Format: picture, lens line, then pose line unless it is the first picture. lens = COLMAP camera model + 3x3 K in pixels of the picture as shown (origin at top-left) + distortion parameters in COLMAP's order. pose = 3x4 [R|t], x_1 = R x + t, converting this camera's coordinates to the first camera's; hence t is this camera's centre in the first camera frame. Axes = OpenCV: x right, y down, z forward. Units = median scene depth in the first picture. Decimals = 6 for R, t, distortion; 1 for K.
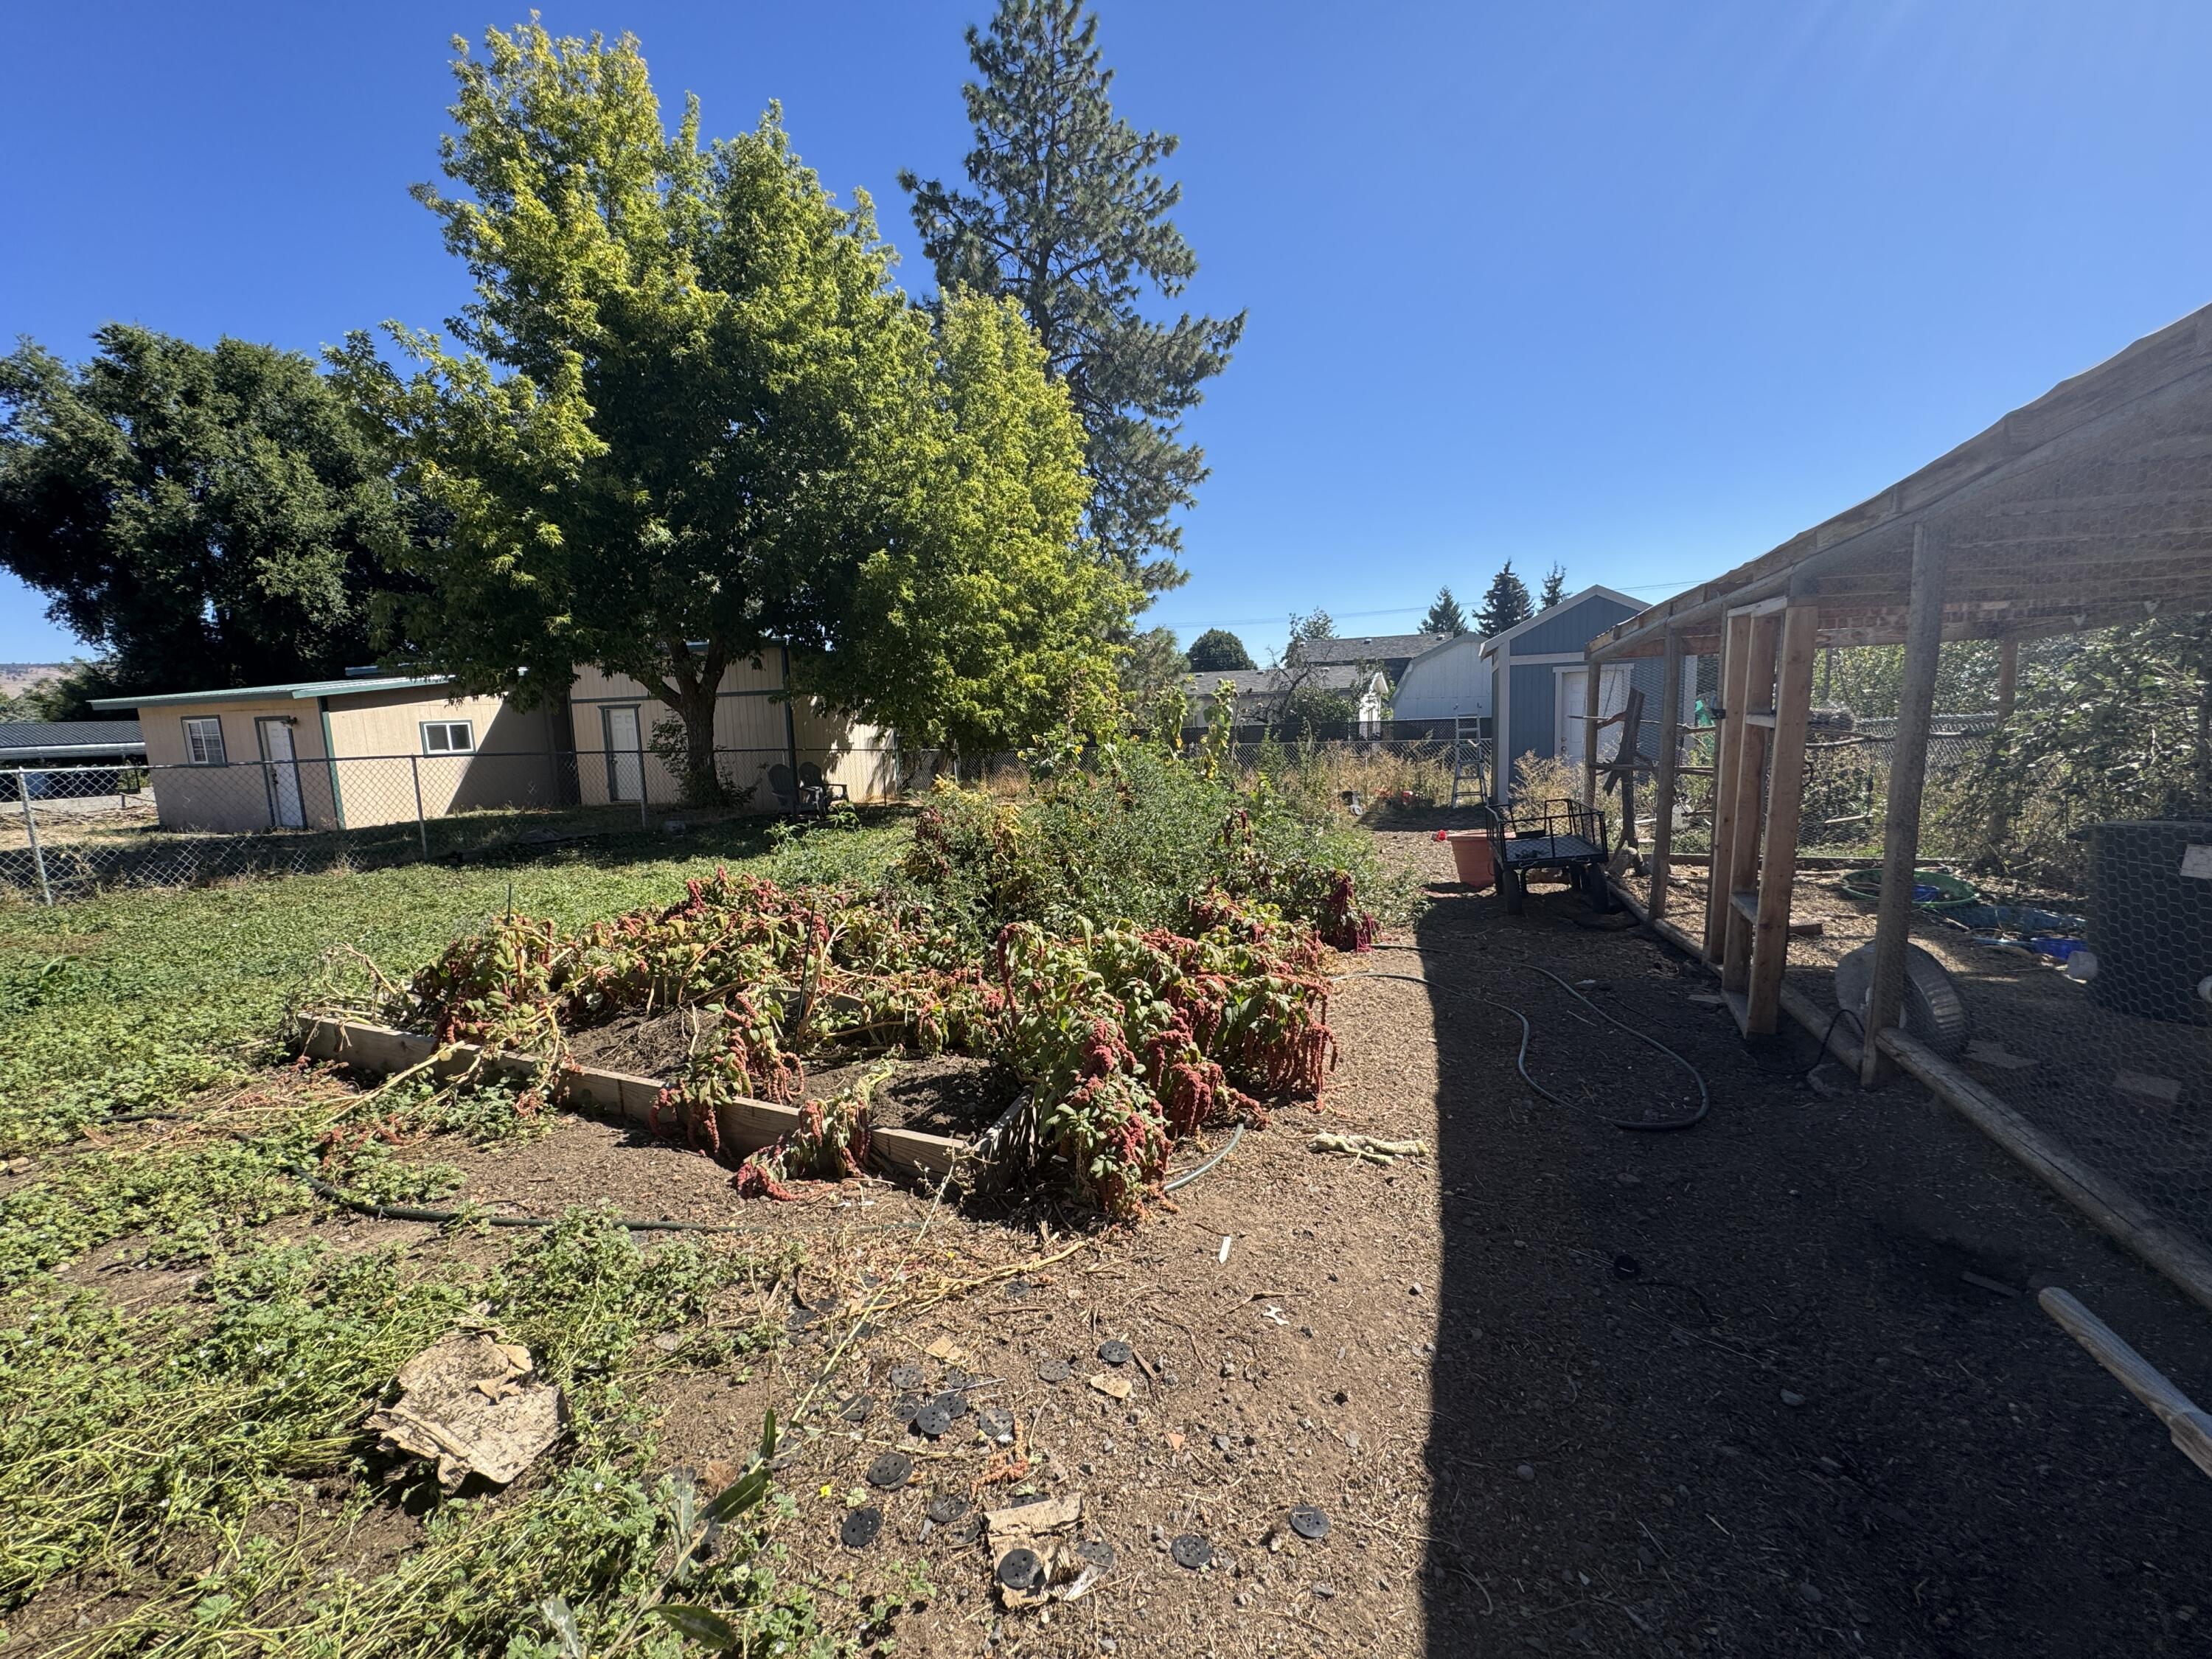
lens RADIAL K [[882.5, 0, 1102.0], [0, 882.5, 828.3], [0, 0, 1]] dist [-0.002537, 0.000238]
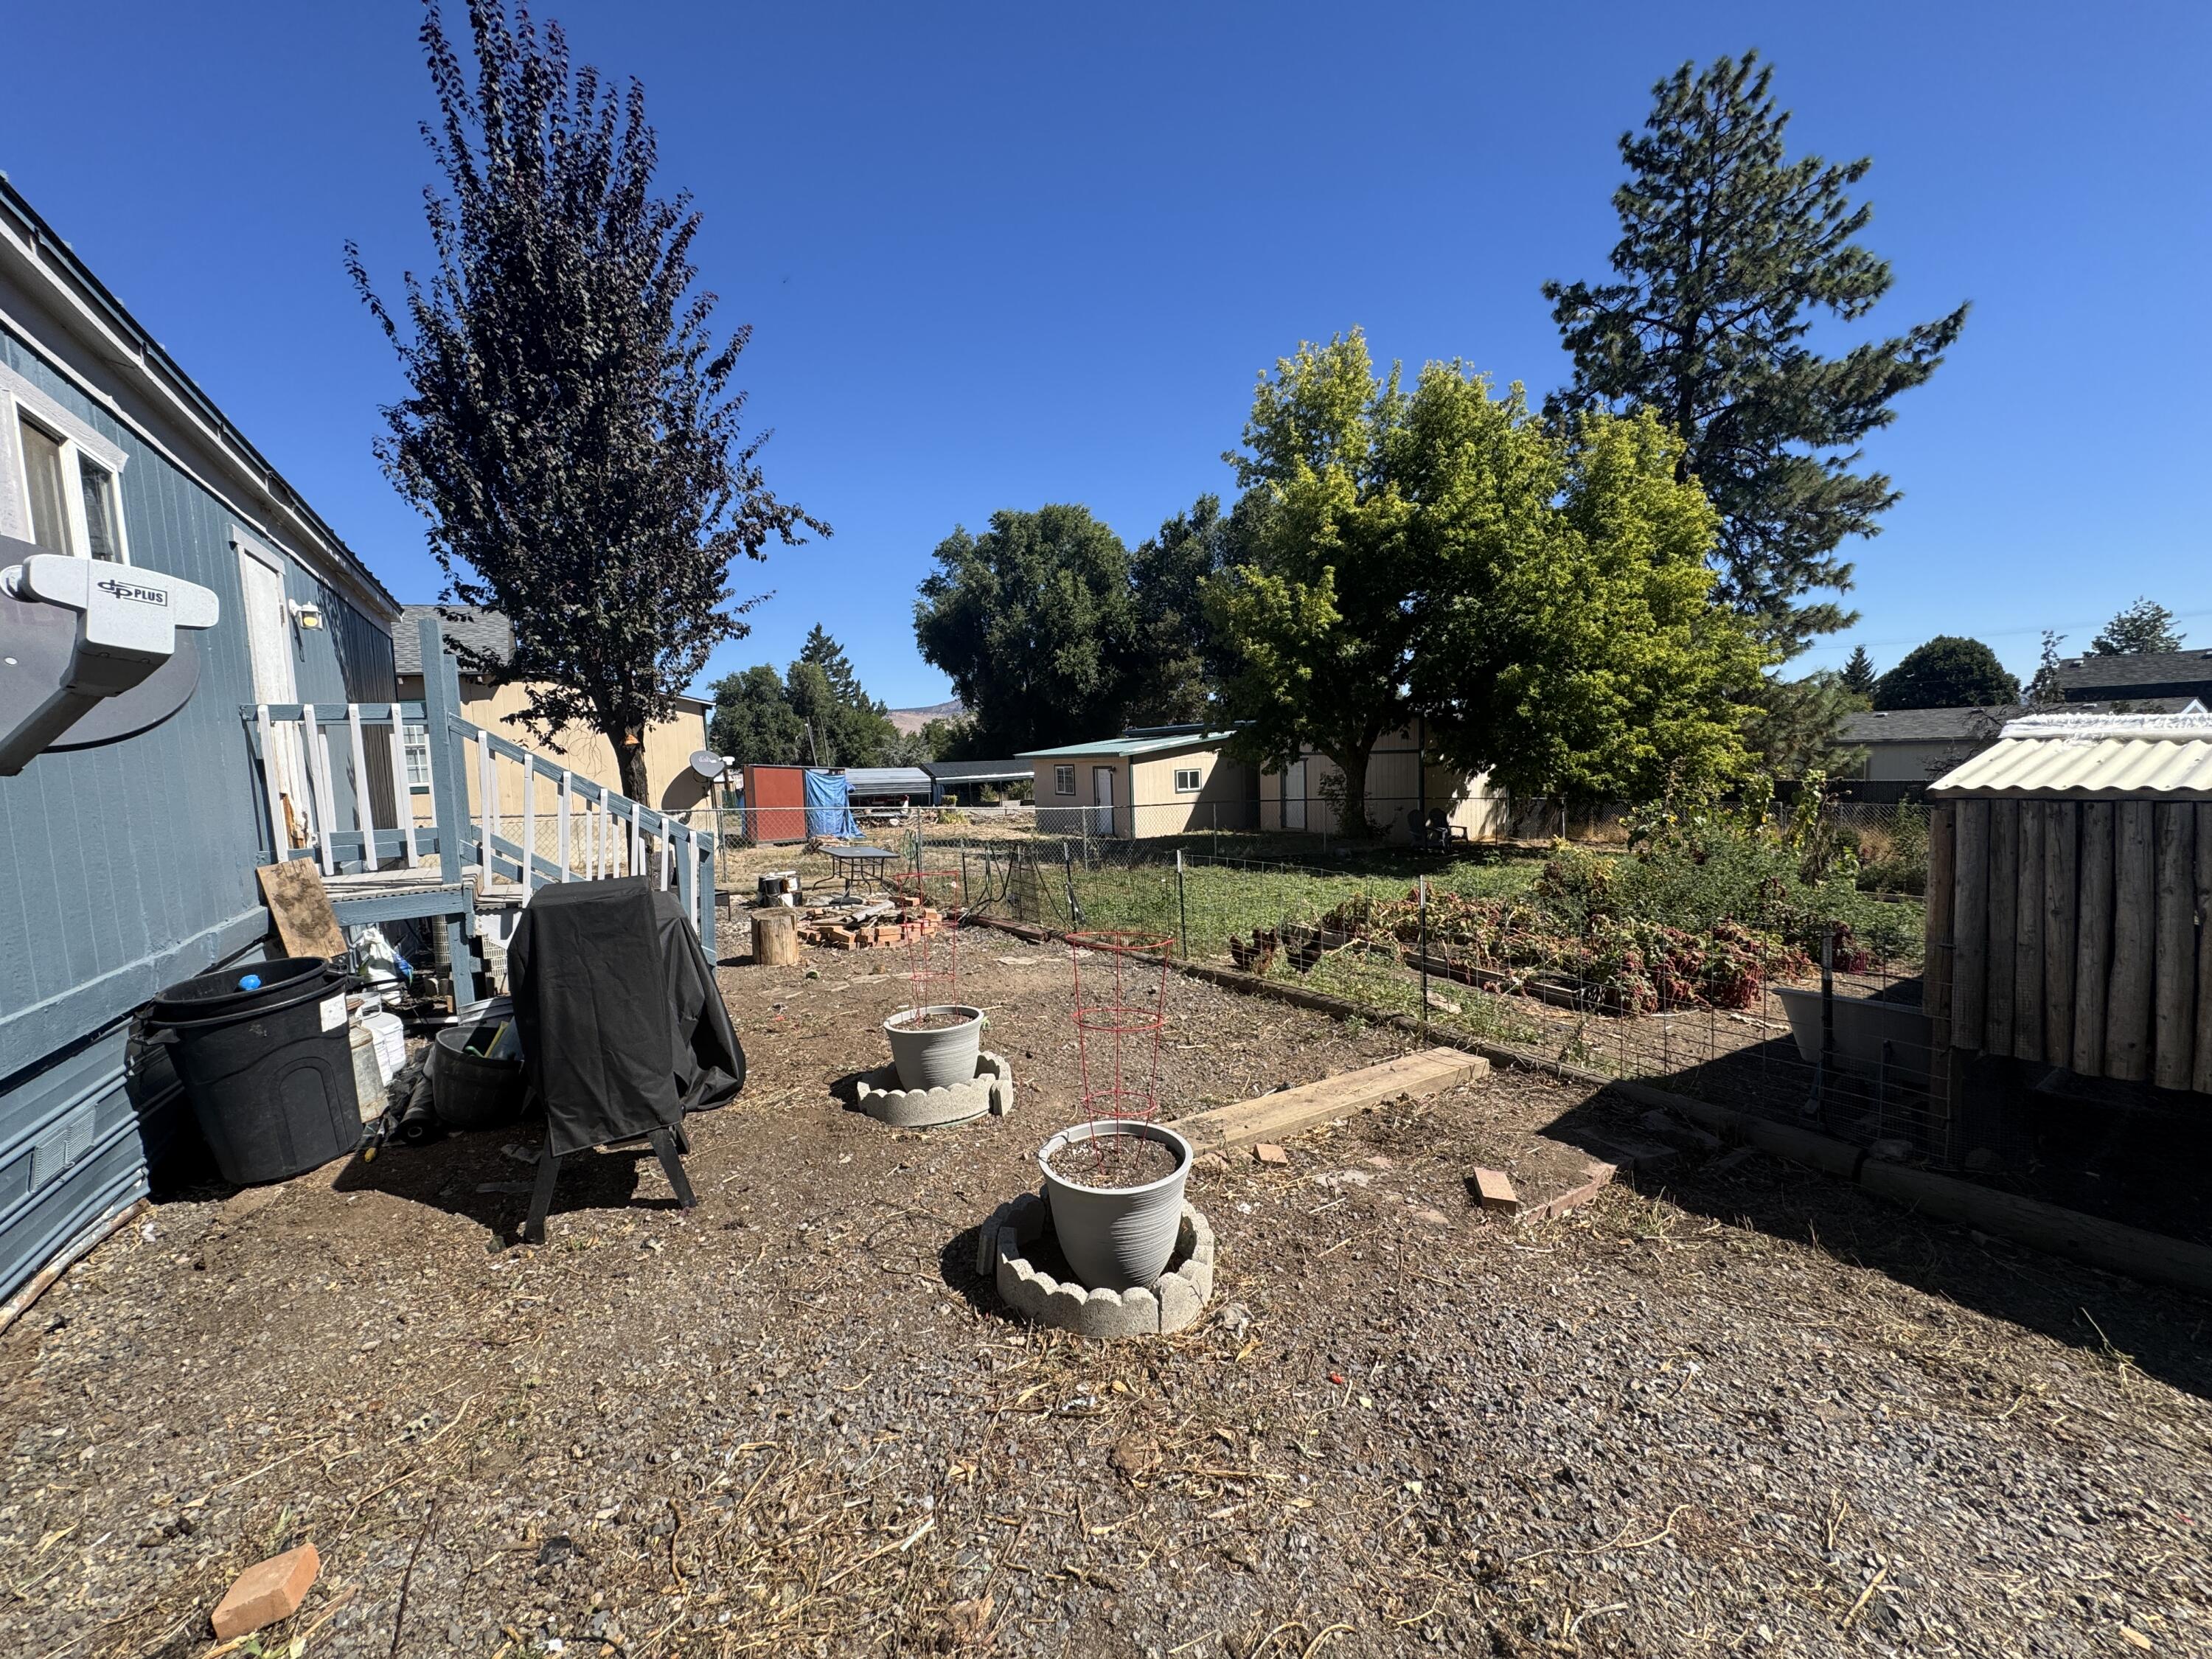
lens RADIAL K [[873.5, 0, 1110.1], [0, 873.5, 823.4], [0, 0, 1]] dist [0.000604, -0.000315]
pose [[0.802695, 0.054018, -0.593938, 0.036501], [-0.075366, 0.997093, -0.011172, -0.002751], [0.591608, 0.053730, 0.804433, -0.266762]]
